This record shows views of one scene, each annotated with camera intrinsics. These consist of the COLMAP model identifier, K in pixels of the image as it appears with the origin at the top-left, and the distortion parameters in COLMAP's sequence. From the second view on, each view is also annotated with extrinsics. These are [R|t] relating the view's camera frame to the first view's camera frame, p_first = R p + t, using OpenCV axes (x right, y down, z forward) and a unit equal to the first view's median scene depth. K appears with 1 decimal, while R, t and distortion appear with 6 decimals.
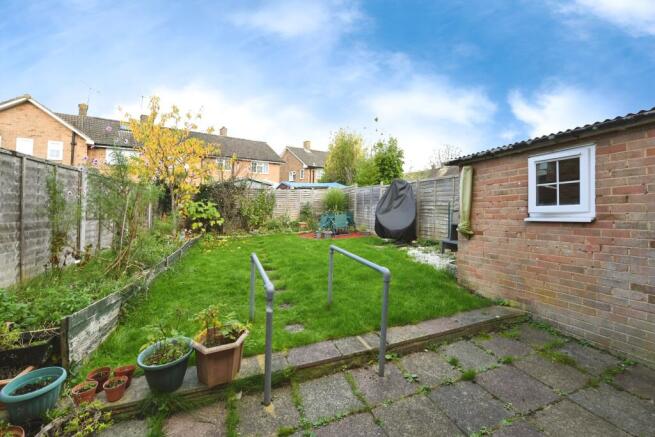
lens RADIAL K [[285.0, 0, 322.3], [0, 285.0, 218.8], [0, 0, 1]] dist [-0.001074, -0.006038]
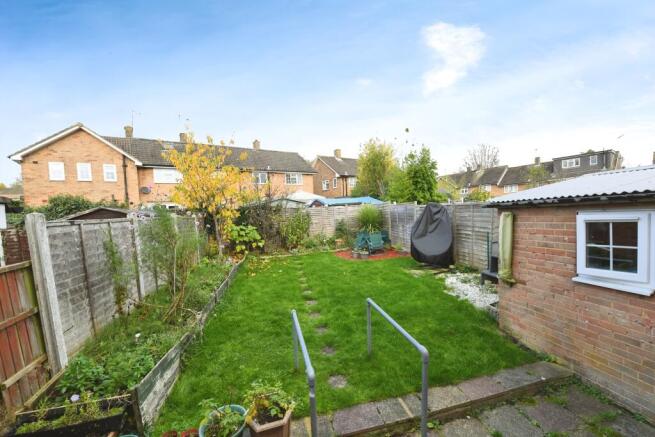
lens RADIAL K [[275.0, 0, 332.7], [0, 275.0, 221.8], [0, 0, 1]] dist [-0.002692, -0.004803]
pose [[0.992854, -0.067676, -0.098293, 0.020133], [0.075269, 0.994284, 0.075718, -0.233146], [0.092607, -0.082576, 0.992273, 0.034538]]
